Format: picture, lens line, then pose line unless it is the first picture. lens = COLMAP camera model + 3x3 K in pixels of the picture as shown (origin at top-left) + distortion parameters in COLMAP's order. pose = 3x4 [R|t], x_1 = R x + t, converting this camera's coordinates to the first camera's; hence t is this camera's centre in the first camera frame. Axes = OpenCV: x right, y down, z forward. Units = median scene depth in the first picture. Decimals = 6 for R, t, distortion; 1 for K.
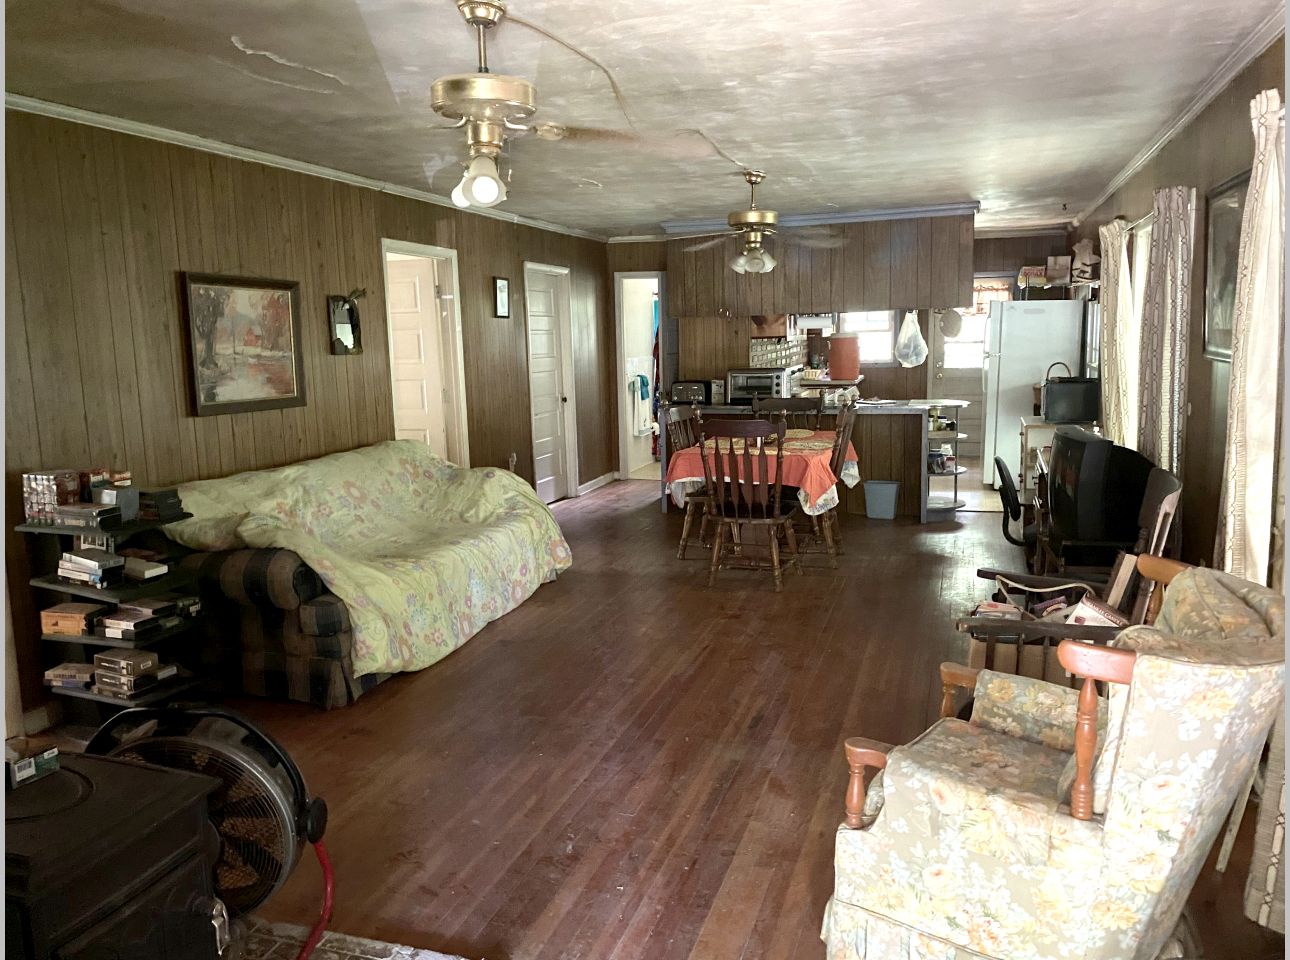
lens RADIAL K [[870.8, 0, 645.0], [0, 870.8, 480.0], [0, 0, 1]] dist [0.000753, -0.000366]
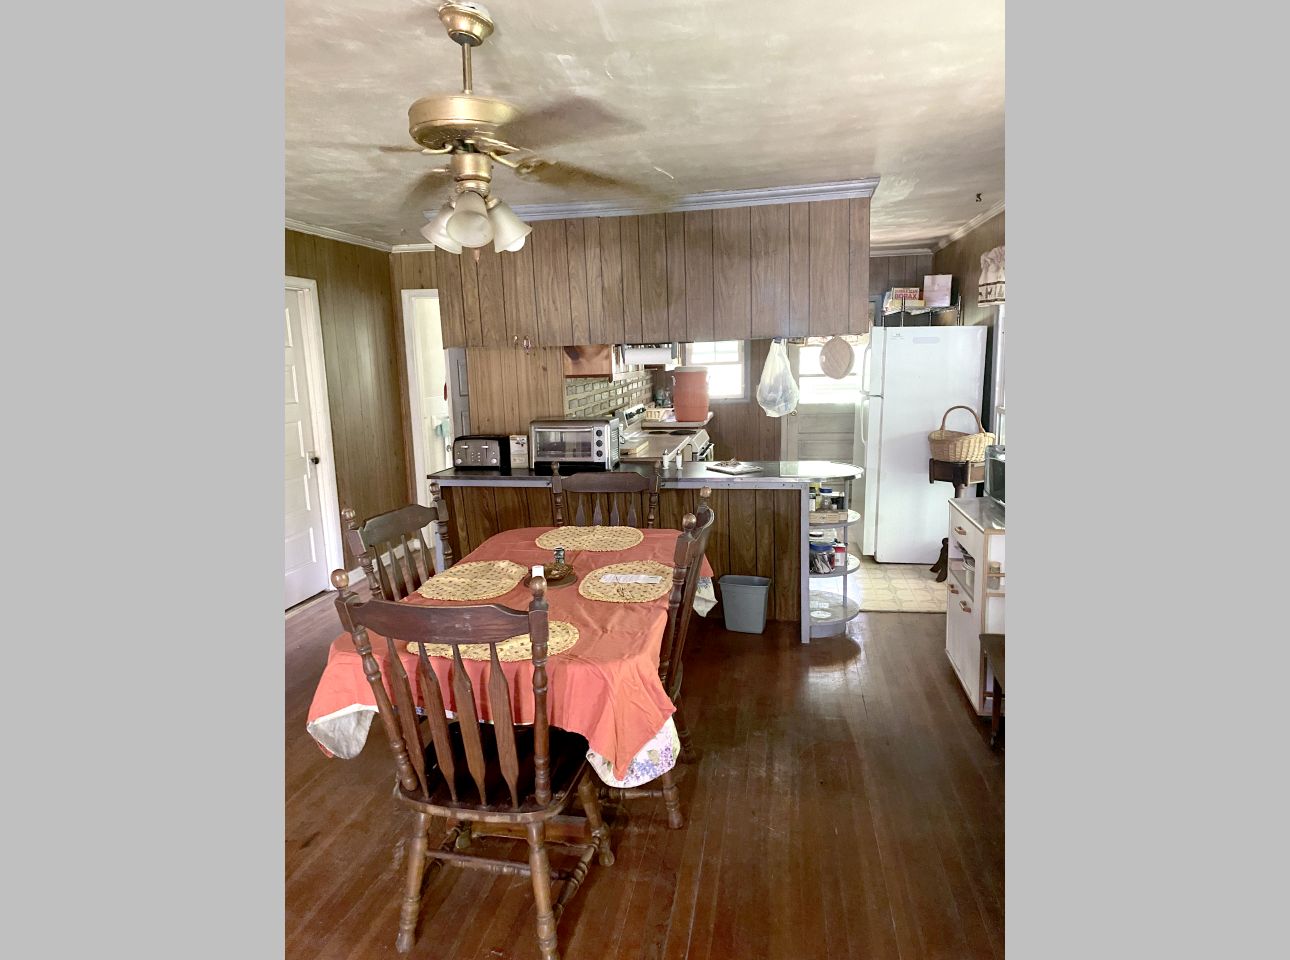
lens RADIAL K [[721.3, 0, 645.0], [0, 721.3, 480.0], [0, 0, 1]] dist [0.040742, -0.000141]
pose [[0.987903, -0.027457, 0.152621, 0.092983], [0.027977, 0.999608, -0.001257, -0.073166], [-0.152527, 0.005512, 0.988284, 0.386043]]
